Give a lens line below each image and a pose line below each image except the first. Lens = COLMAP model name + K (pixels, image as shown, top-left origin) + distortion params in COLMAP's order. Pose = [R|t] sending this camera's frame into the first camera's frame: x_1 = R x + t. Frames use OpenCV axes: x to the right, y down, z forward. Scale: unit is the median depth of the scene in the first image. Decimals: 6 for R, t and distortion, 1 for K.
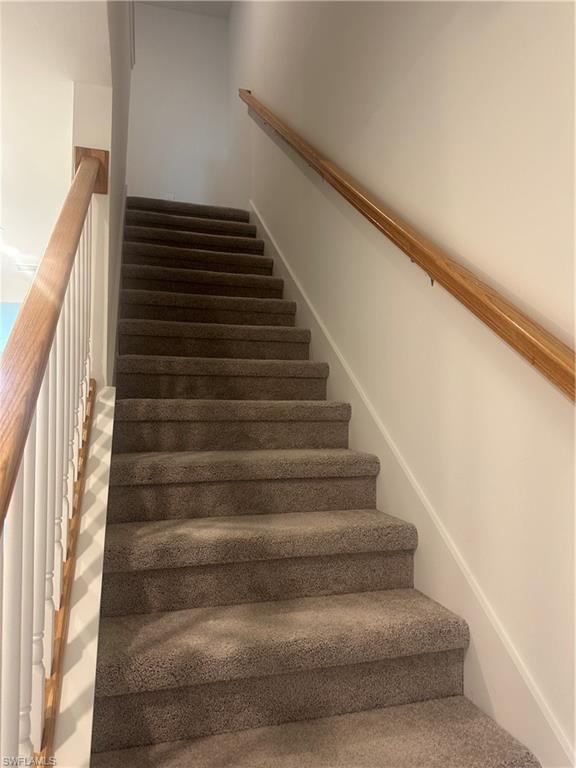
lens RADIAL K [[539.9, 0, 288.0], [0, 539.9, 384.0], [0, 0, 1]] dist [0.040485, -0.000248]
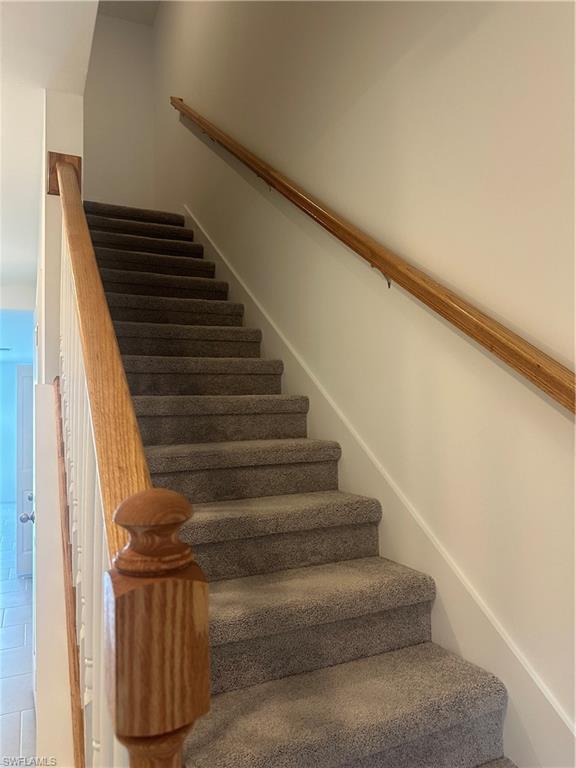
lens RADIAL K [[534.0, 0, 285.4], [0, 534.0, 377.4], [0, 0, 1]] dist [0.057277, -0.000942]
pose [[0.989287, -0.020700, 0.144510, -0.113517], [0.023060, 0.999626, -0.014677, 0.017891], [-0.144153, 0.017852, 0.989394, -0.078151]]
